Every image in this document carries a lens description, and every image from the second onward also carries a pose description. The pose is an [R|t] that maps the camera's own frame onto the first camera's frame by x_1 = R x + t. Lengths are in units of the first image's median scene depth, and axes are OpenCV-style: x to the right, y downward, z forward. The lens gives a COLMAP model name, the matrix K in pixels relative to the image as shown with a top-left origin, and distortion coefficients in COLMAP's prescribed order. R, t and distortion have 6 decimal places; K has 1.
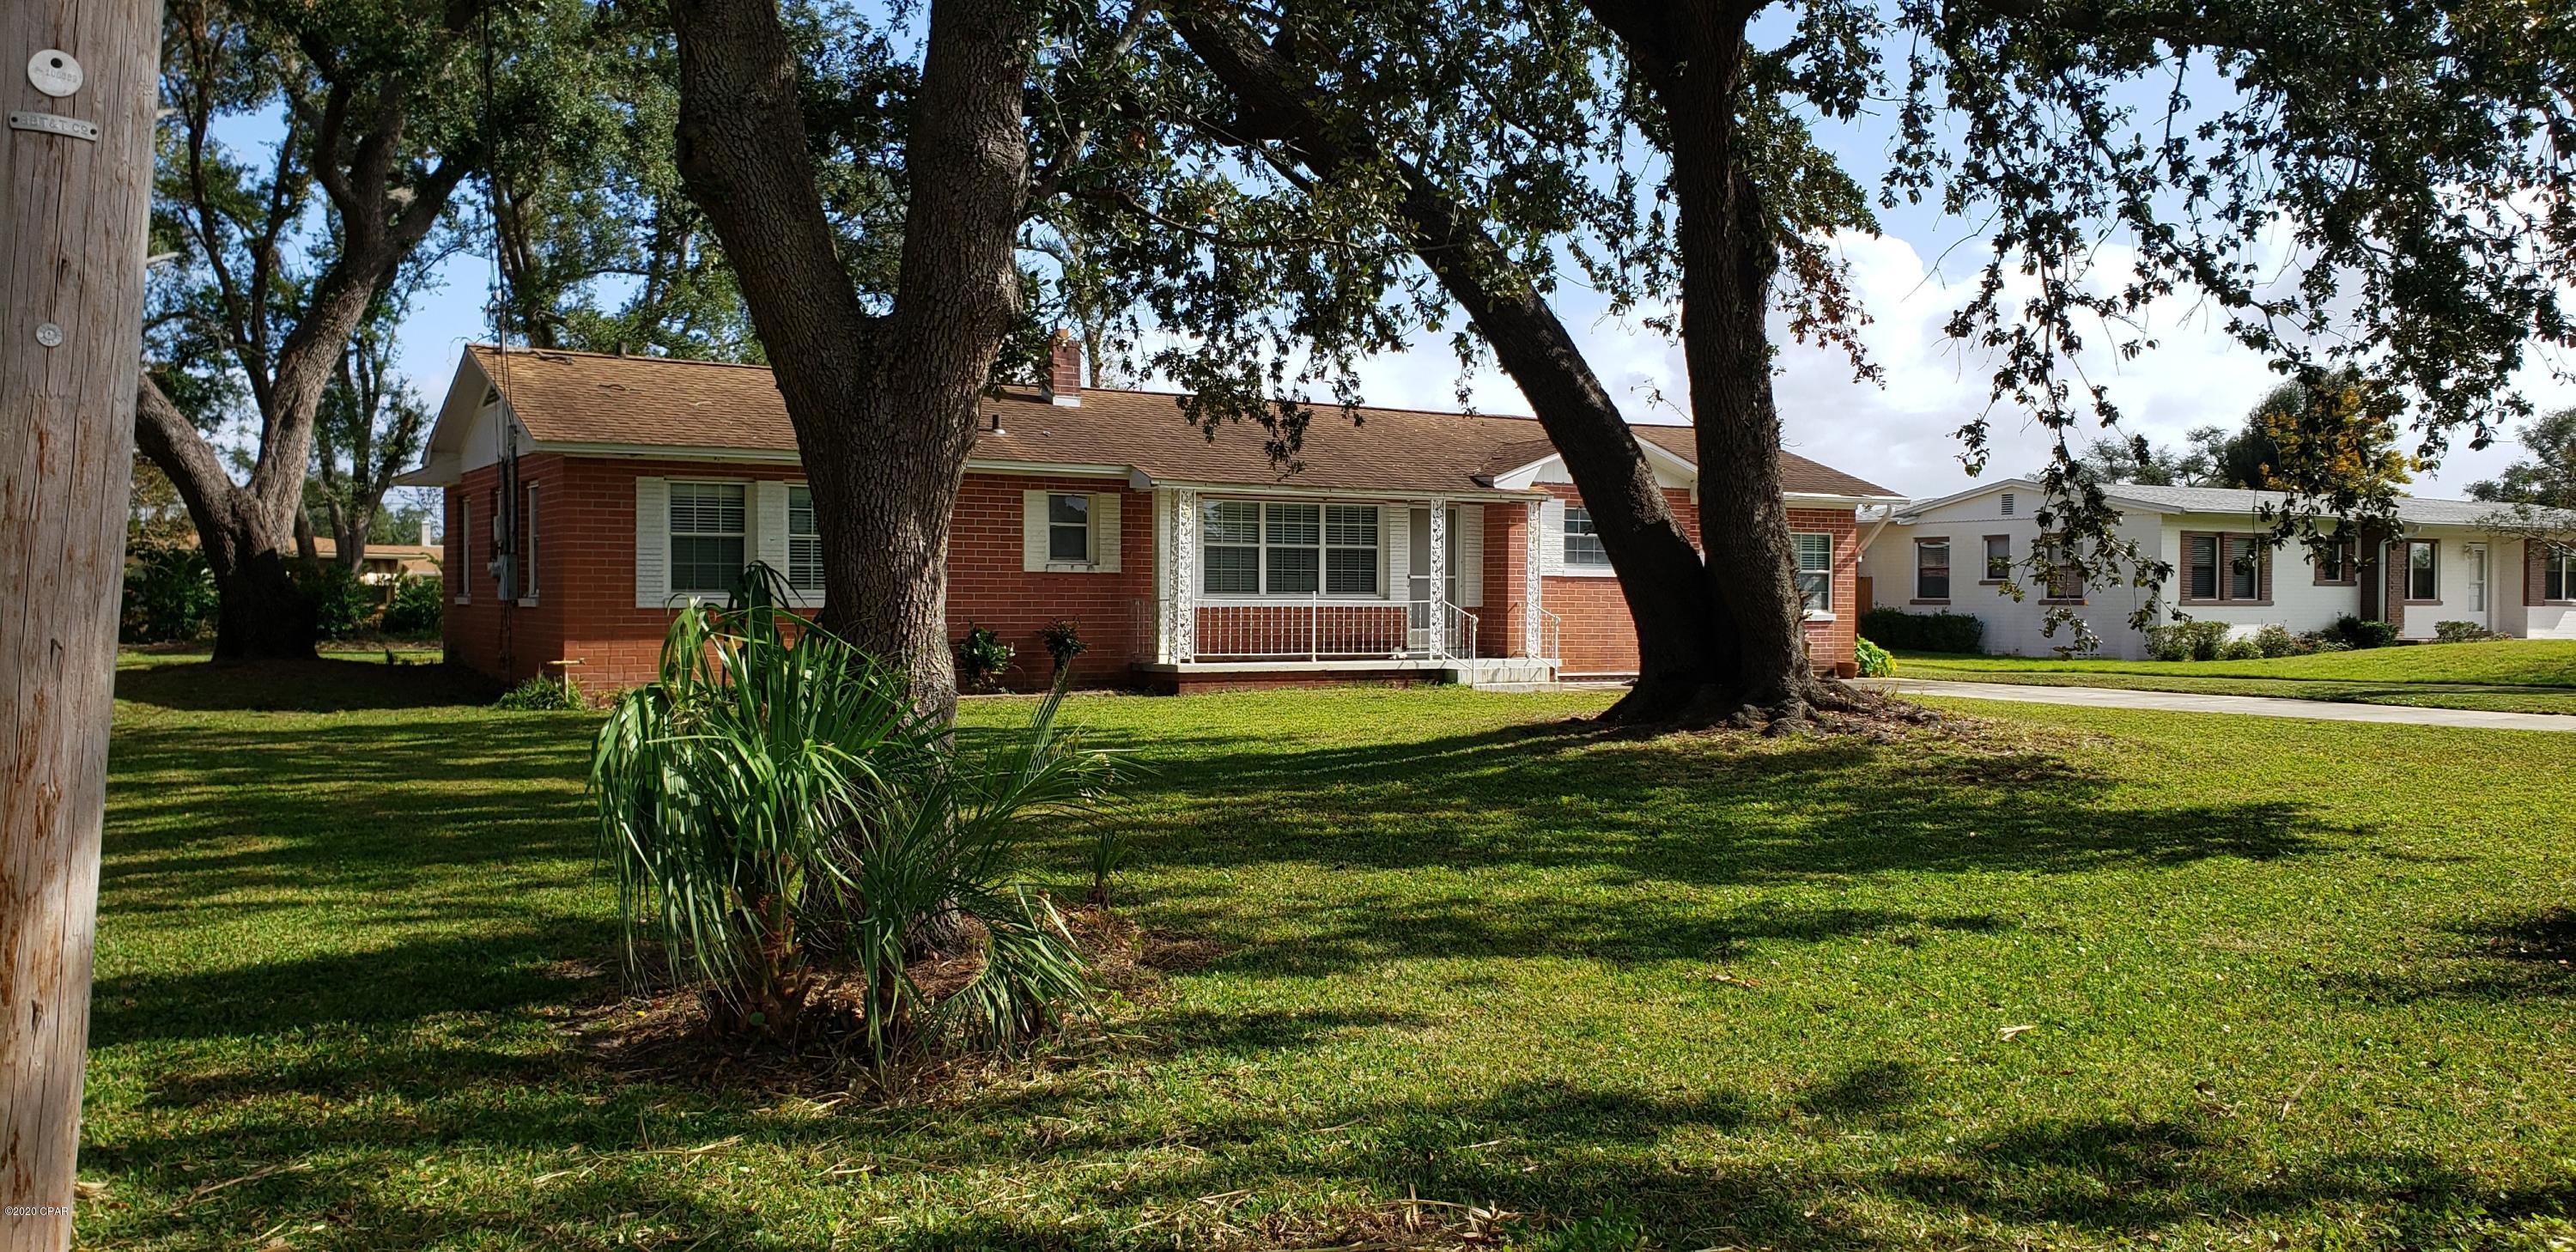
lens RADIAL K [[2032.9, 0, 1289.4], [0, 2032.9, 625.9], [0, 0, 1]] dist [0.031155, -0.001593]
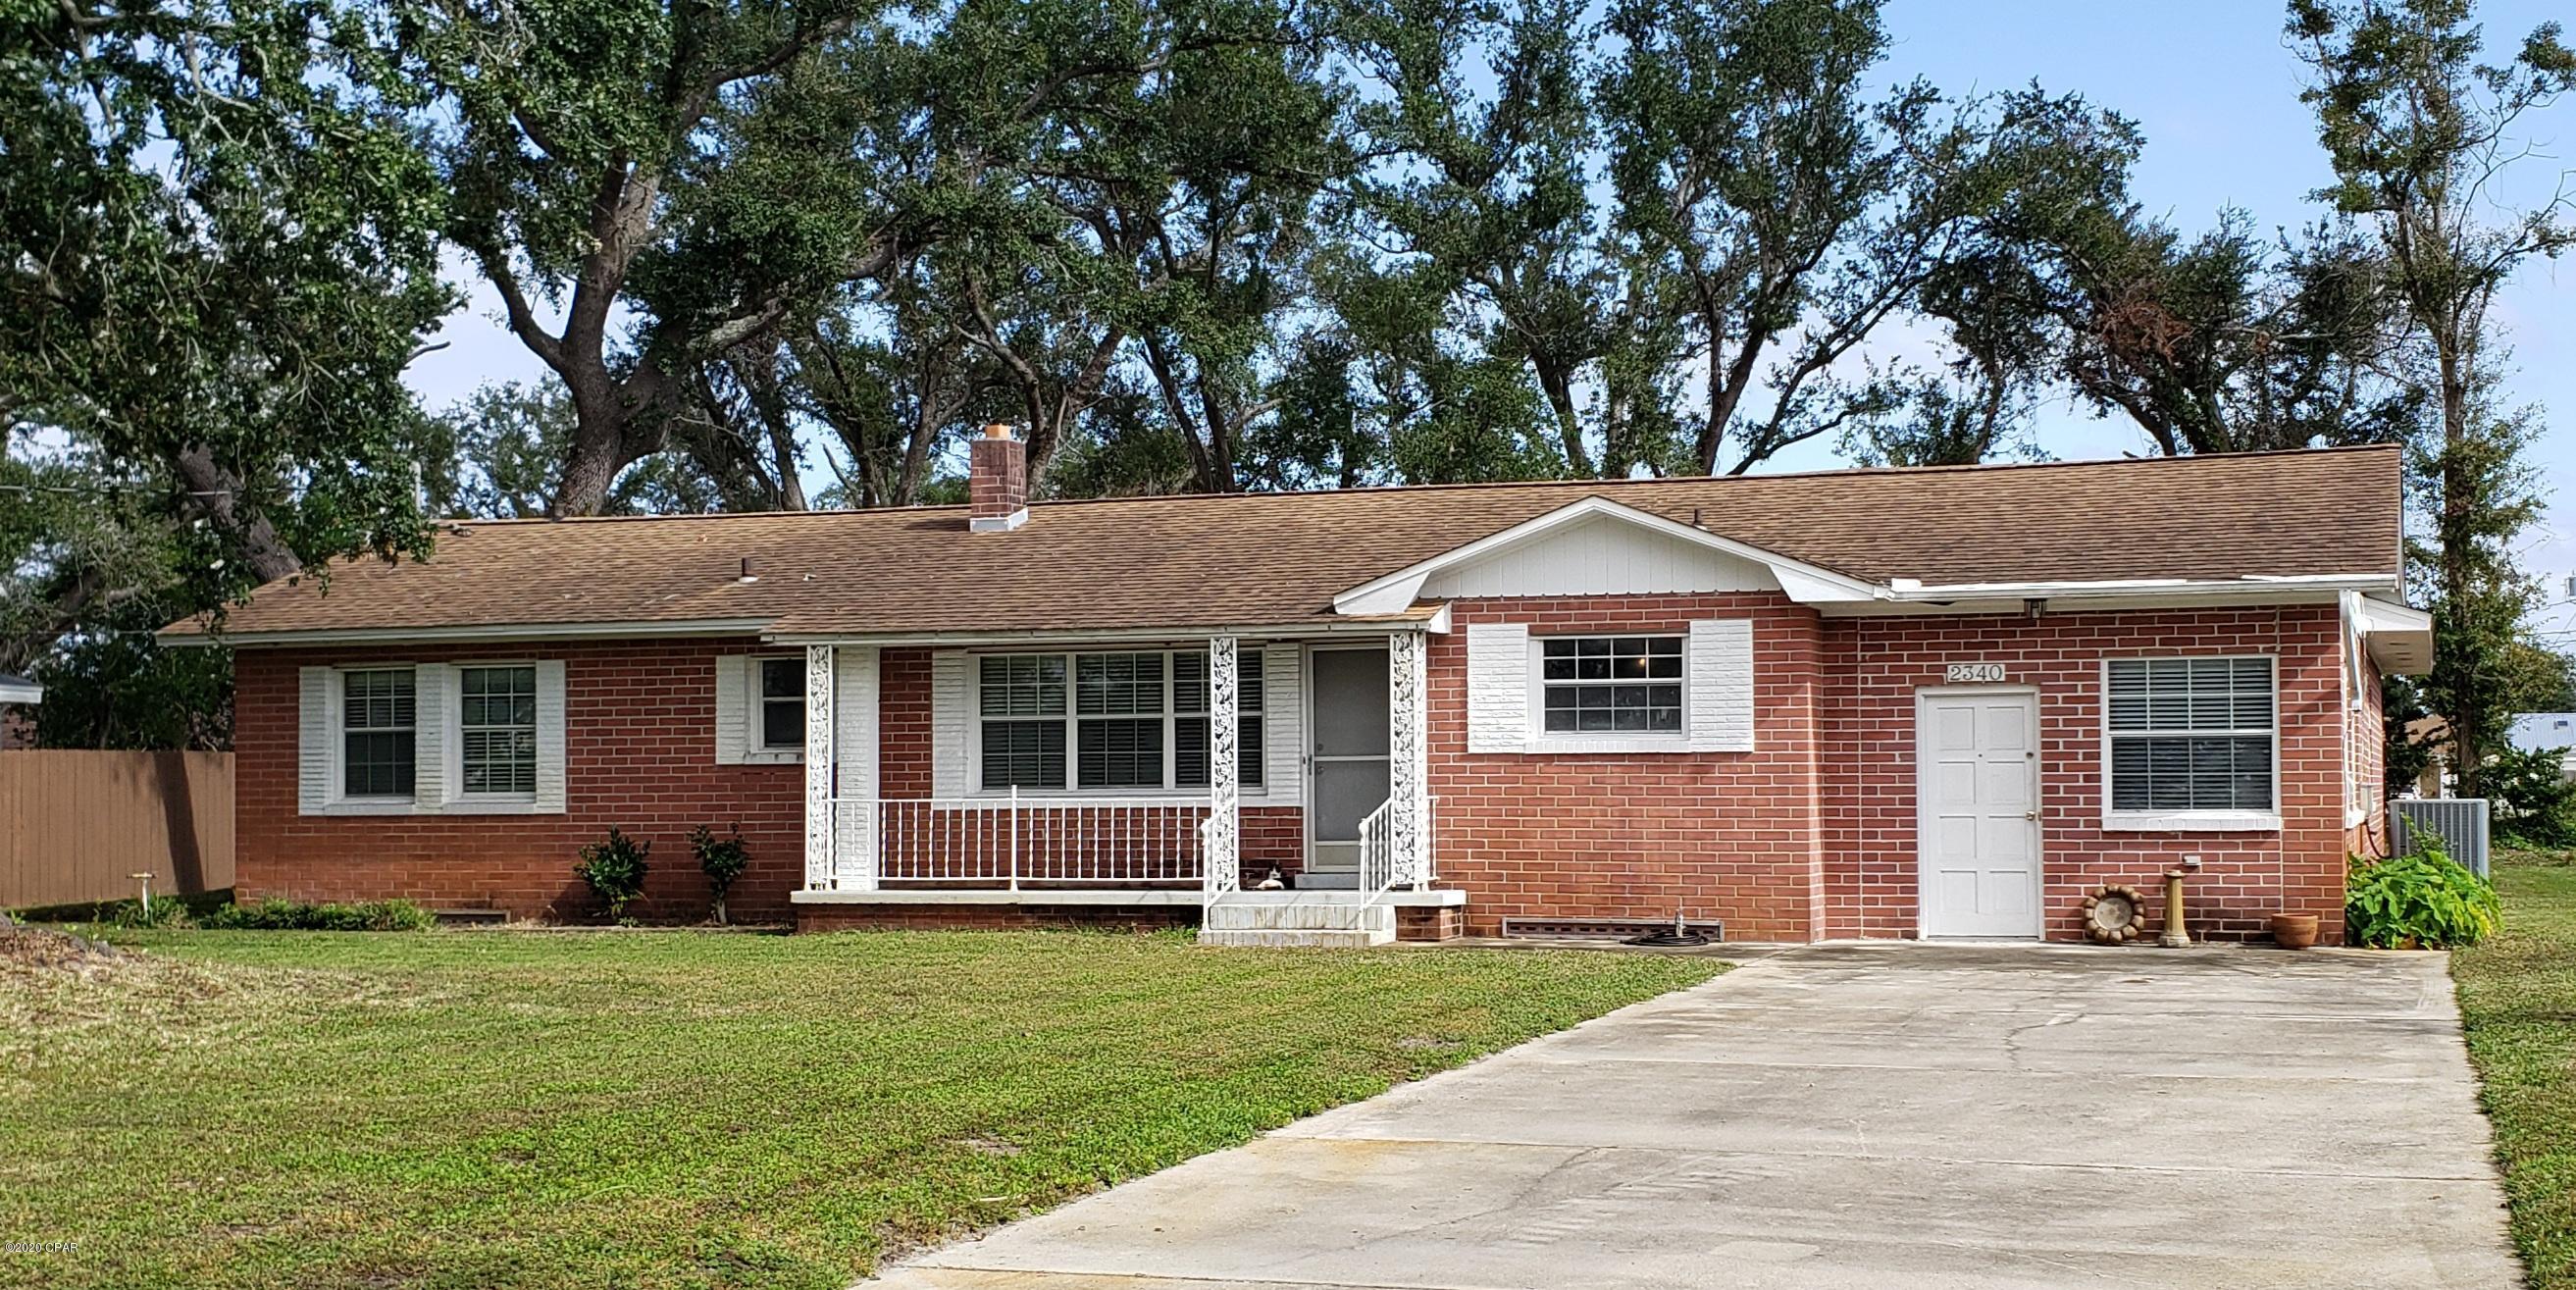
lens RADIAL K [[2540.1, 0, 1288.8], [0, 2540.1, 645.8], [0, 0, 1]] dist [0.011210, 0.000000]
pose [[0.703358, -0.049408, -0.709117, 0.677383], [0.002288, 0.997734, -0.067248, -0.006539], [0.710832, 0.045676, 0.701877, 0.473345]]
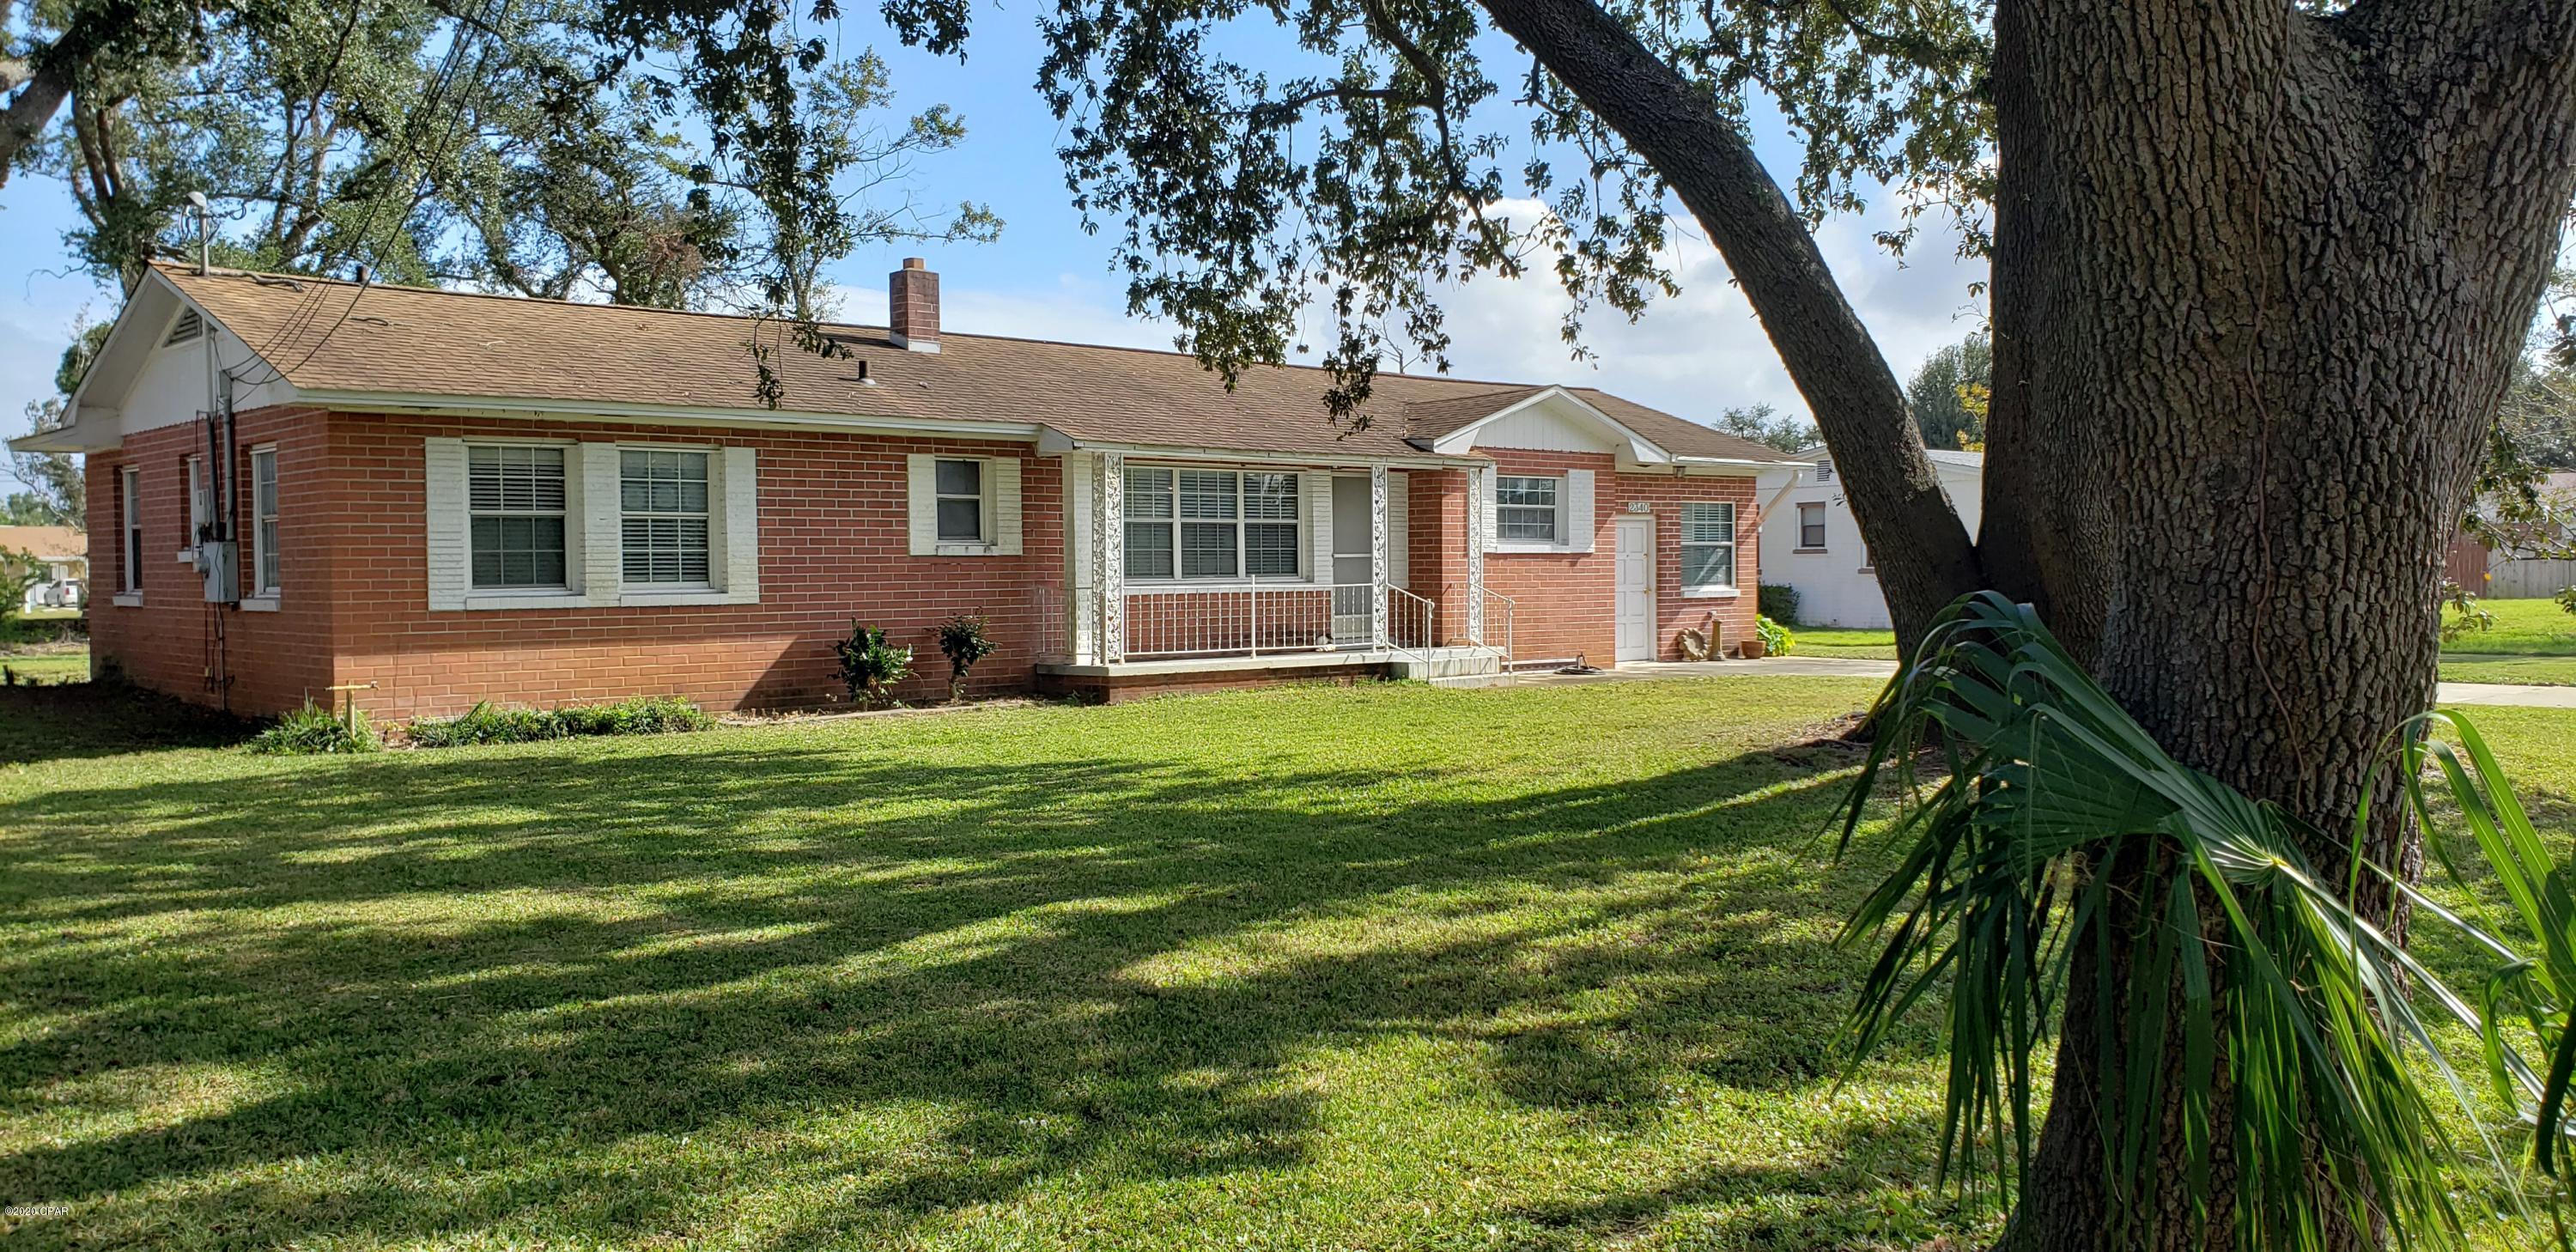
lens RADIAL K [[2032.9, 0, 1289.0], [0, 2032.9, 629.8], [0, 0, 1]] dist [0.031155, -0.001593]
pose [[0.980669, -0.019398, 0.194710, -0.137993], [0.016292, 0.999713, 0.017542, -0.008700], [-0.194995, -0.014031, 0.980704, 0.171465]]
